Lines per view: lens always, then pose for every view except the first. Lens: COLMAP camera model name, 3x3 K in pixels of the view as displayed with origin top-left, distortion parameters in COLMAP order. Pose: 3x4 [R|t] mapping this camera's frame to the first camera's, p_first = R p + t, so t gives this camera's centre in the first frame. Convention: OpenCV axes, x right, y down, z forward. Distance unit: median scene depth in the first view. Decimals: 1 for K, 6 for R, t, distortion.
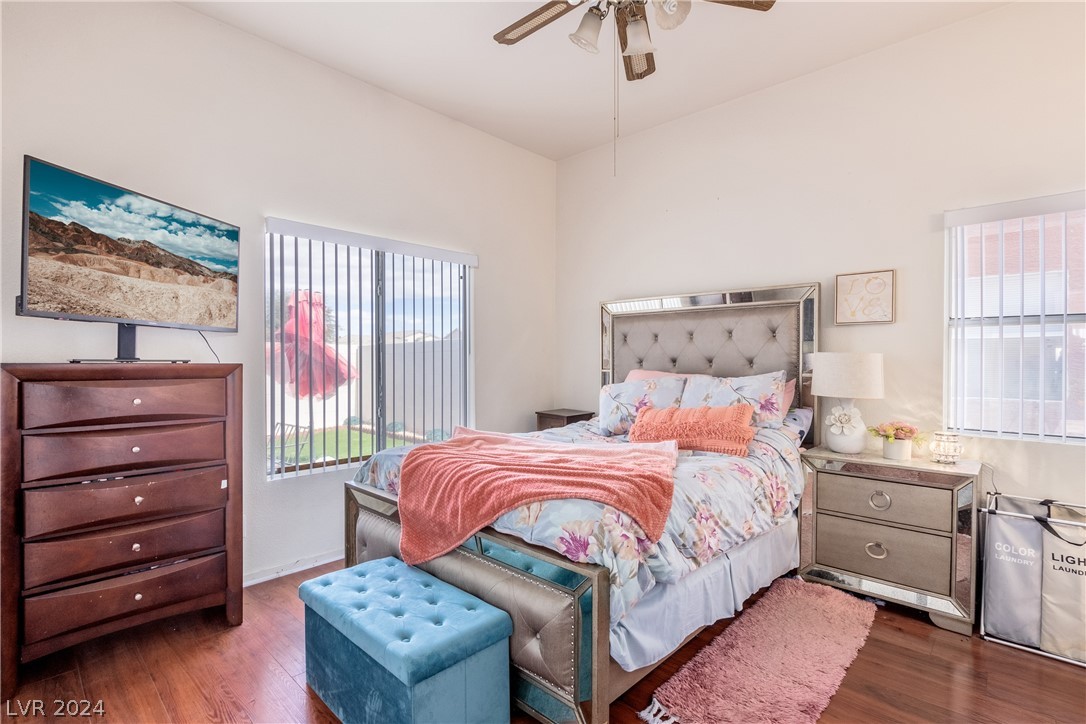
lens RADIAL K [[513.9, 0, 546.7], [0, 513.9, 366.6], [0, 0, 1]] dist [-0.004989, -0.000568]
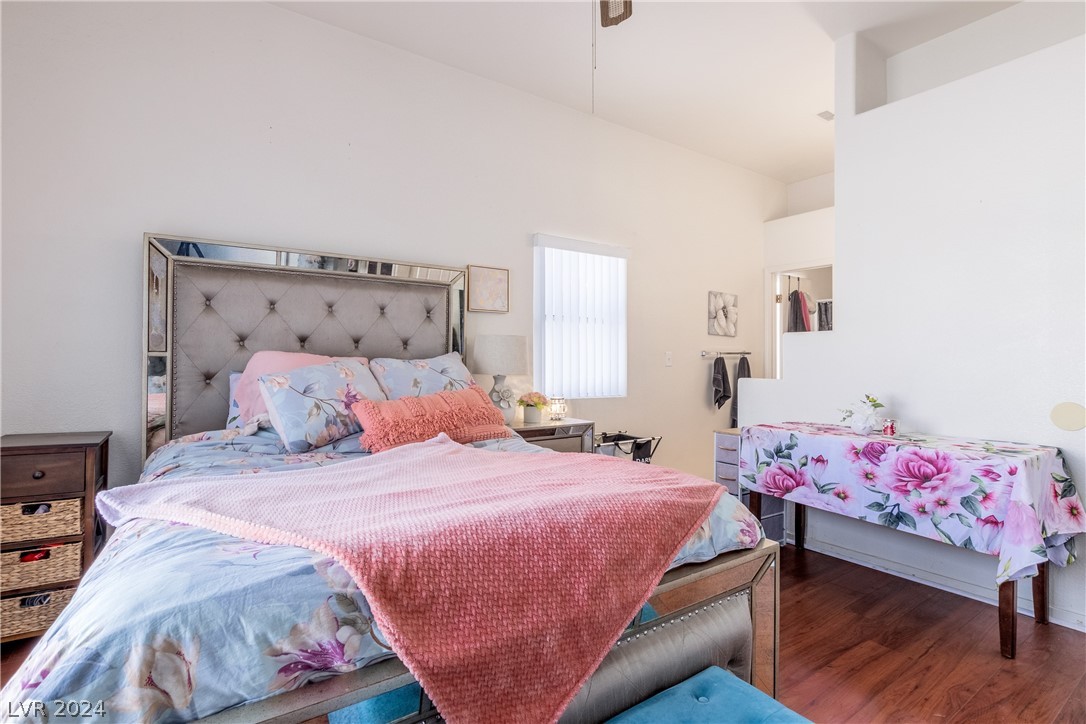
lens RADIAL K [[513.9, 0, 546.7], [0, 513.9, 366.6], [0, 0, 1]] dist [-0.004989, -0.000568]
pose [[0.211949, -0.018302, 0.977109, -0.447223], [0.003938, 0.999832, 0.017874, 0.017668], [-0.977273, 0.000060, 0.211985, 0.569848]]
